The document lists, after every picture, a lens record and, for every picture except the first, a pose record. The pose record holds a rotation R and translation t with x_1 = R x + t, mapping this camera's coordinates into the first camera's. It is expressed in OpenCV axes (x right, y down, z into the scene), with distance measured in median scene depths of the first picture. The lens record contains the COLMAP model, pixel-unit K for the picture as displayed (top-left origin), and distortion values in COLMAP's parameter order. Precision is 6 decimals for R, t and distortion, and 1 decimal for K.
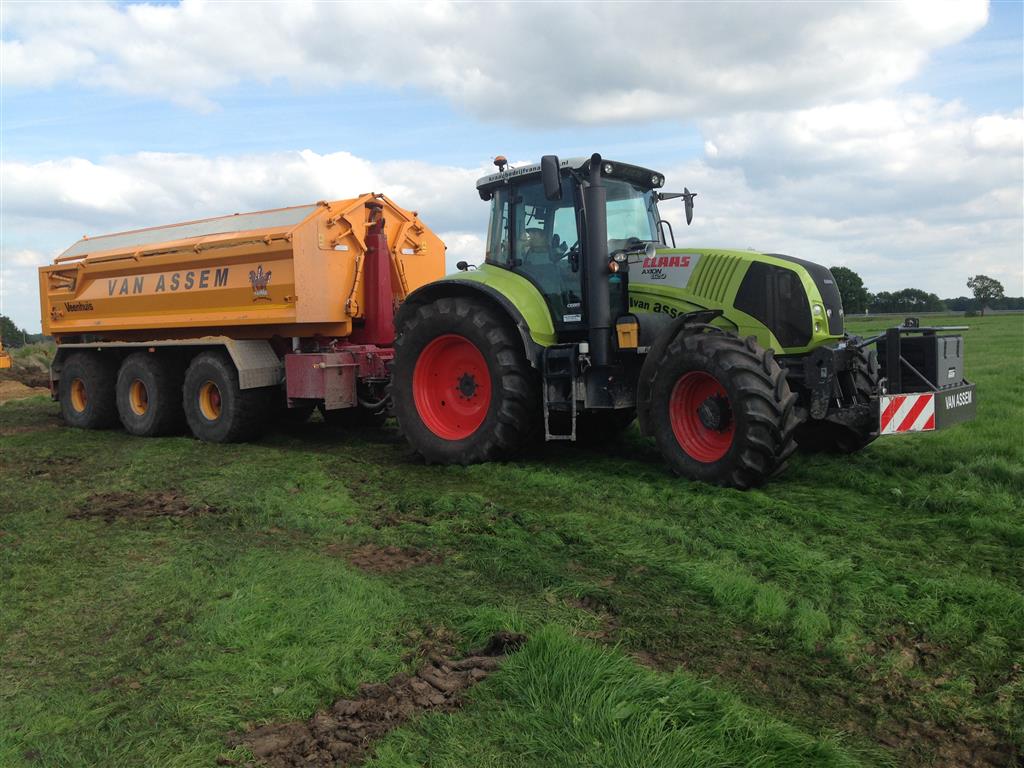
lens RADIAL K [[955.8, 0, 508.0], [0, 955.8, 384.2], [0, 0, 1]] dist [0.002703, 0.000000]
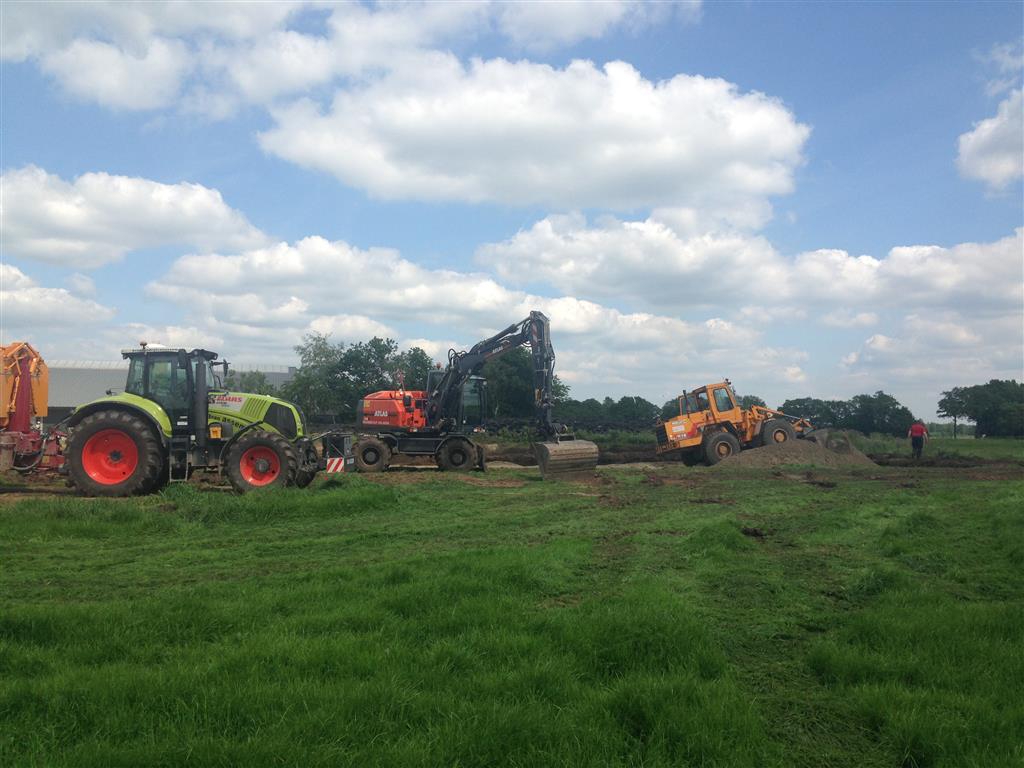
lens RADIAL K [[955.8, 0, 510.8], [0, 955.8, 385.5], [0, 0, 1]] dist [0.002703, 0.000000]
pose [[0.786643, 0.048363, 0.615511, -0.681927], [0.004897, 0.996407, -0.084550, 0.029709], [-0.617389, 0.069525, 0.783580, -1.127257]]
